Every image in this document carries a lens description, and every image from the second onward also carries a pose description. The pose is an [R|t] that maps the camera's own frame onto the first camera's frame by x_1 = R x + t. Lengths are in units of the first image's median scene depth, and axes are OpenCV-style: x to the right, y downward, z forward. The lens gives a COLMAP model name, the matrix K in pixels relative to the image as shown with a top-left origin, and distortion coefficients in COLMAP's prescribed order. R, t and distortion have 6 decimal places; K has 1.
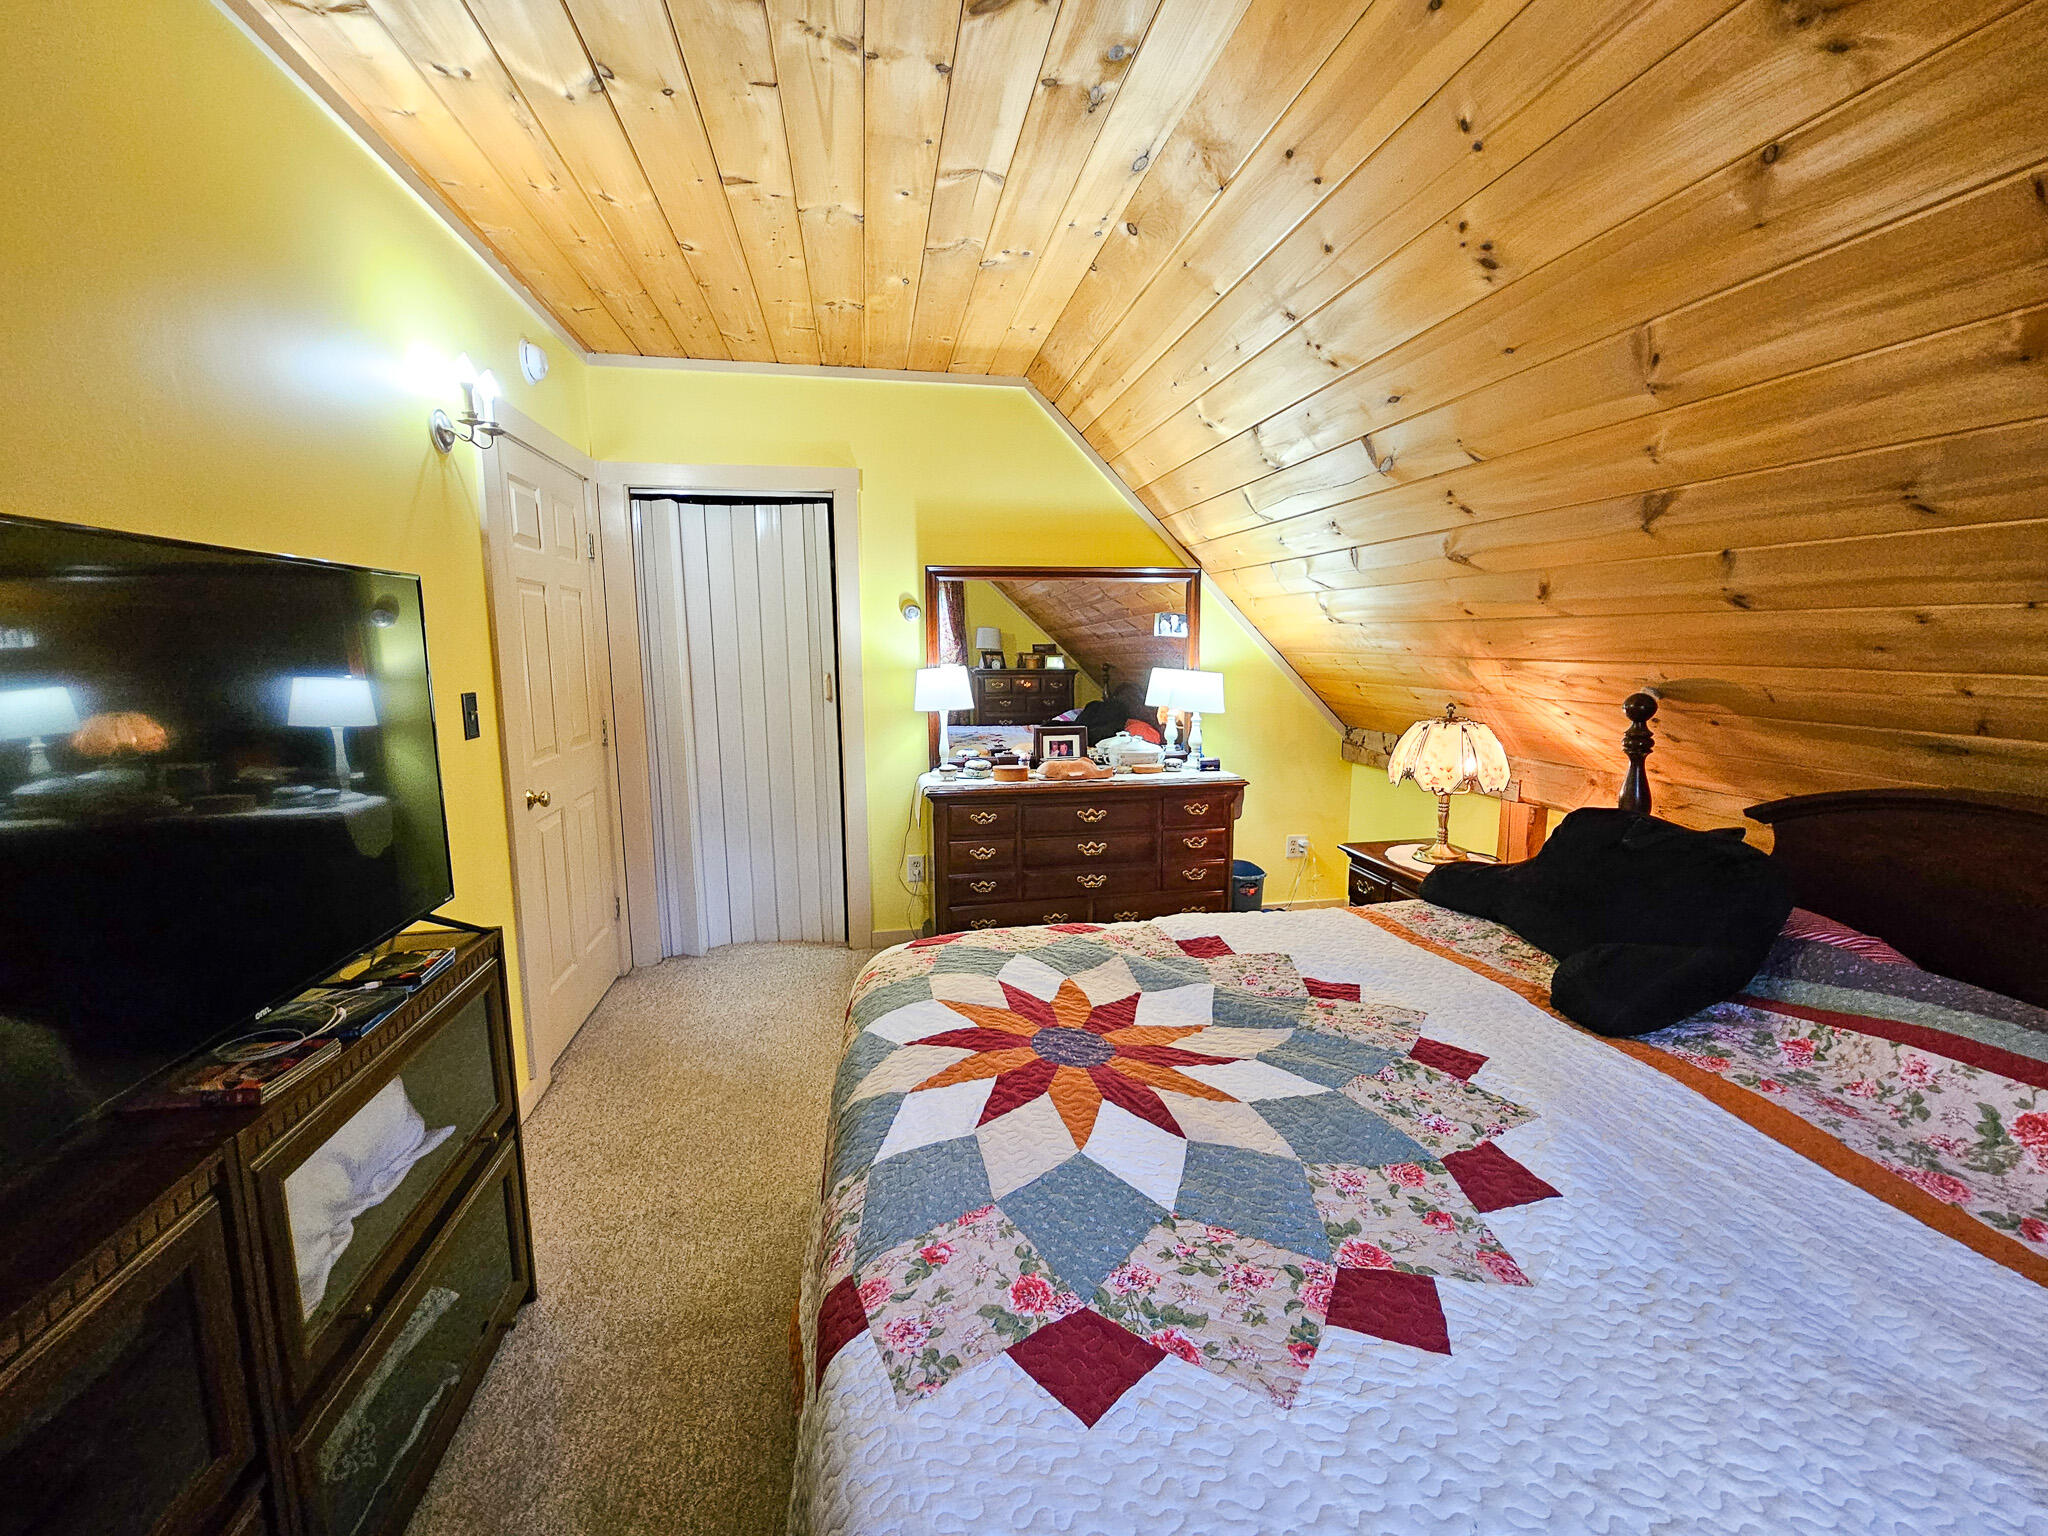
lens RADIAL K [[843.4, 0, 1025.1], [0, 843.4, 761.0], [0, 0, 1]] dist [-0.000622, -0.000467]
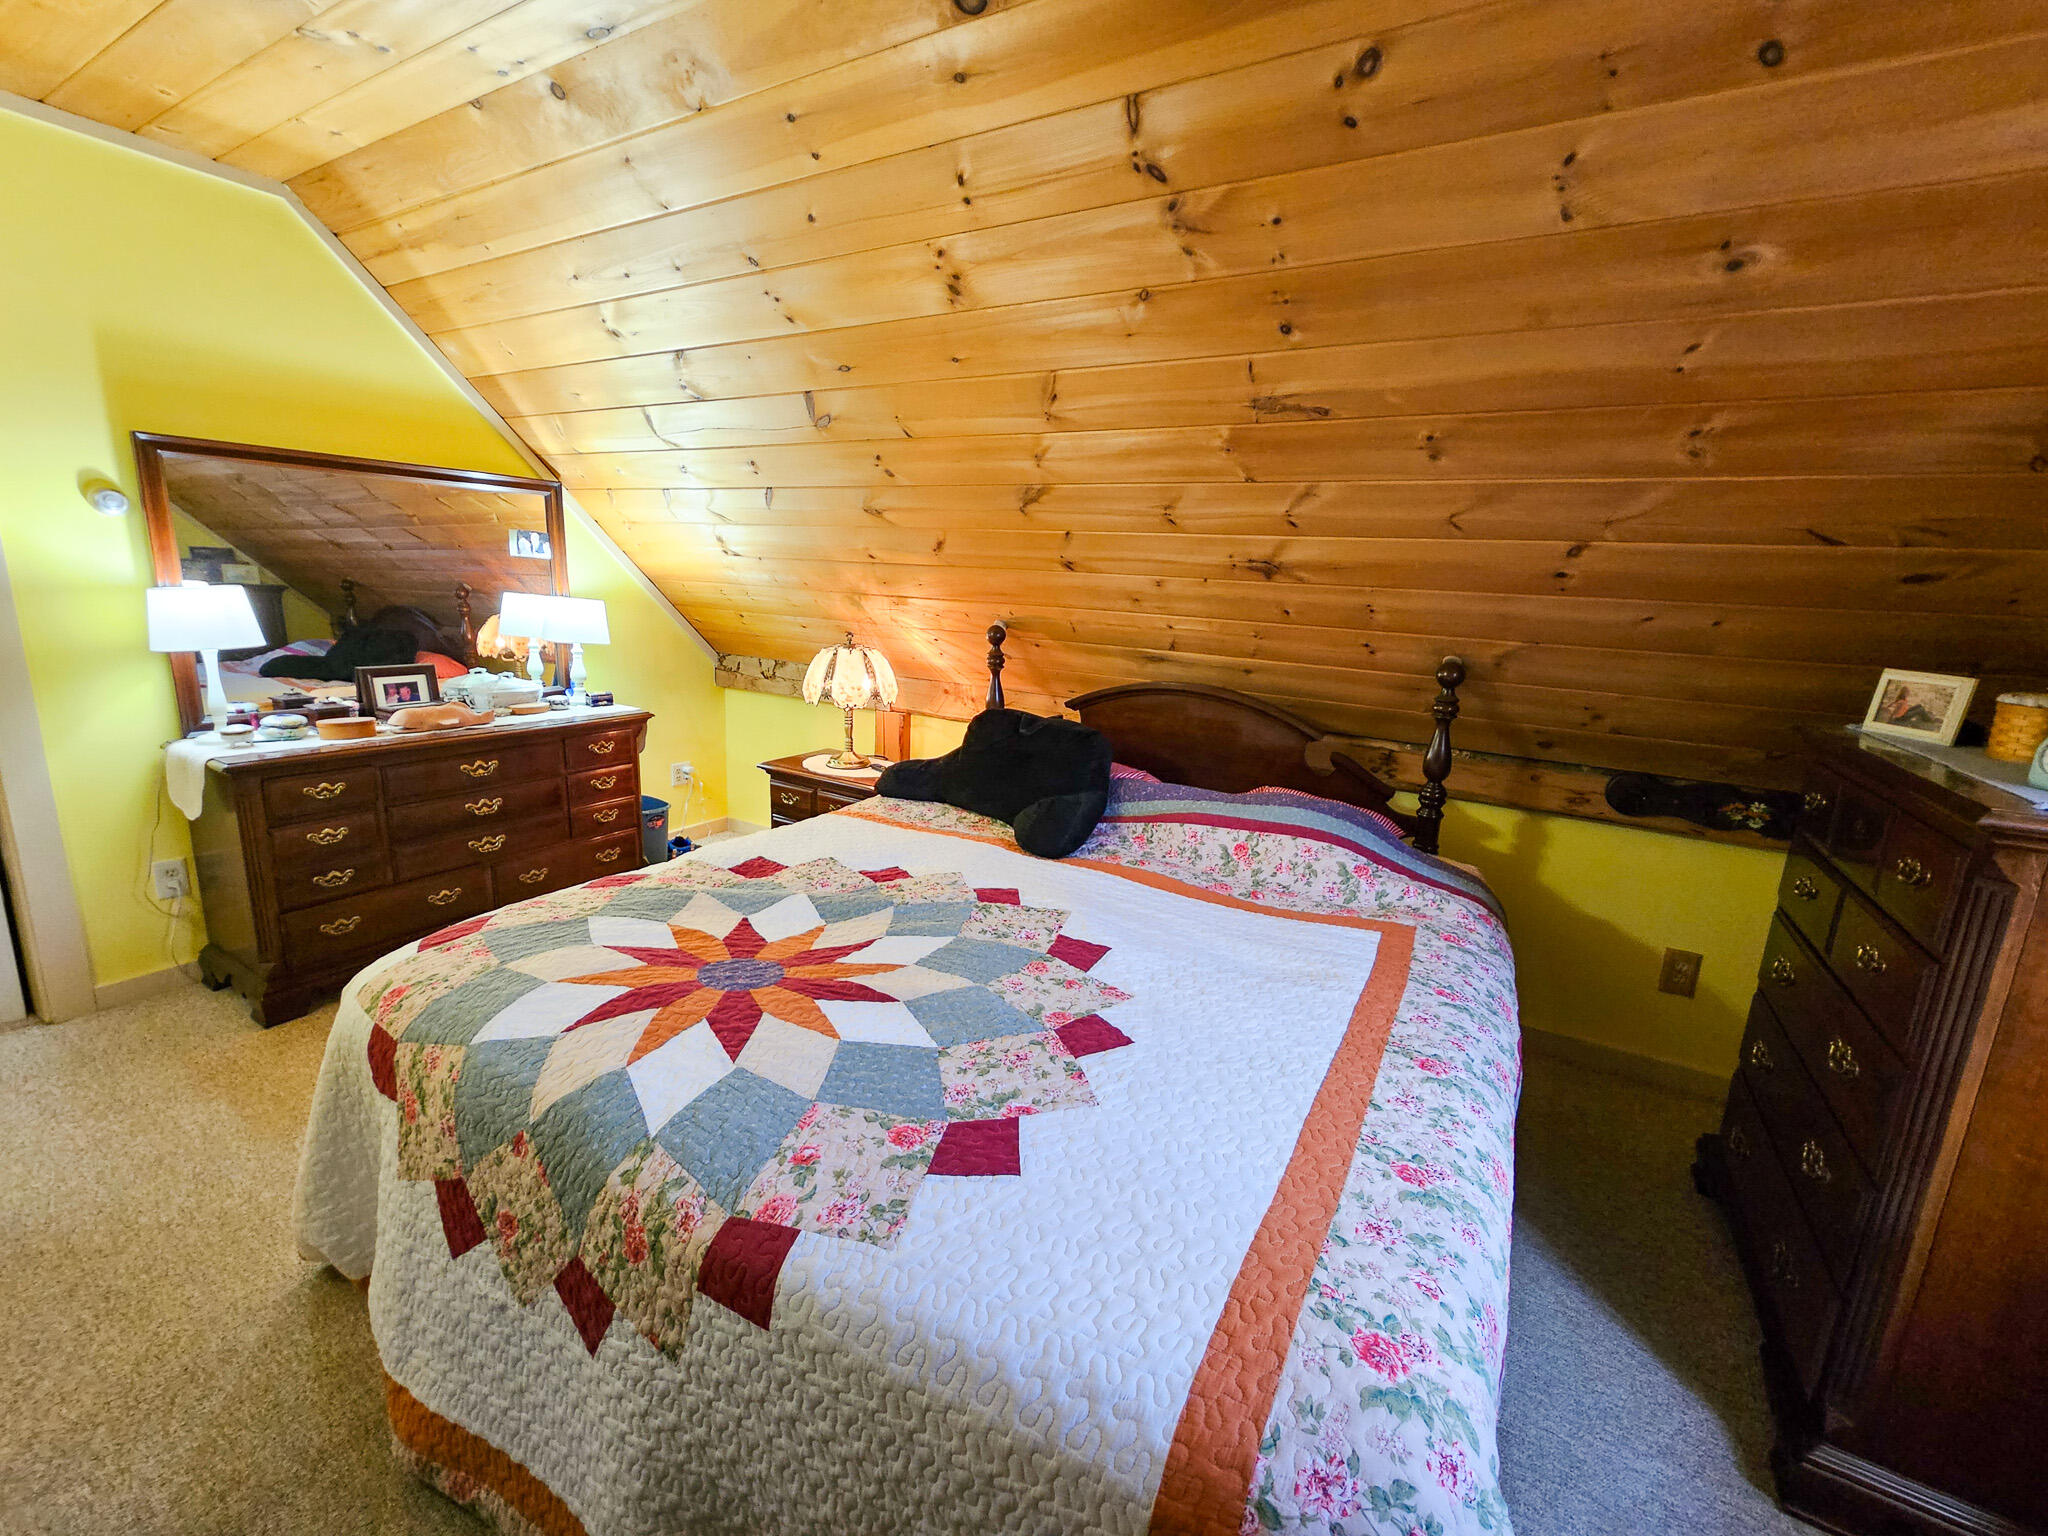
lens RADIAL K [[843.4, 0, 1029.6], [0, 843.4, 763.6], [0, 0, 1]] dist [-0.000622, -0.000467]
pose [[0.657466, -0.126934, 0.742715, -0.347244], [0.056177, 0.991222, 0.119676, -0.020299], [-0.751387, -0.036959, 0.658826, 0.037725]]
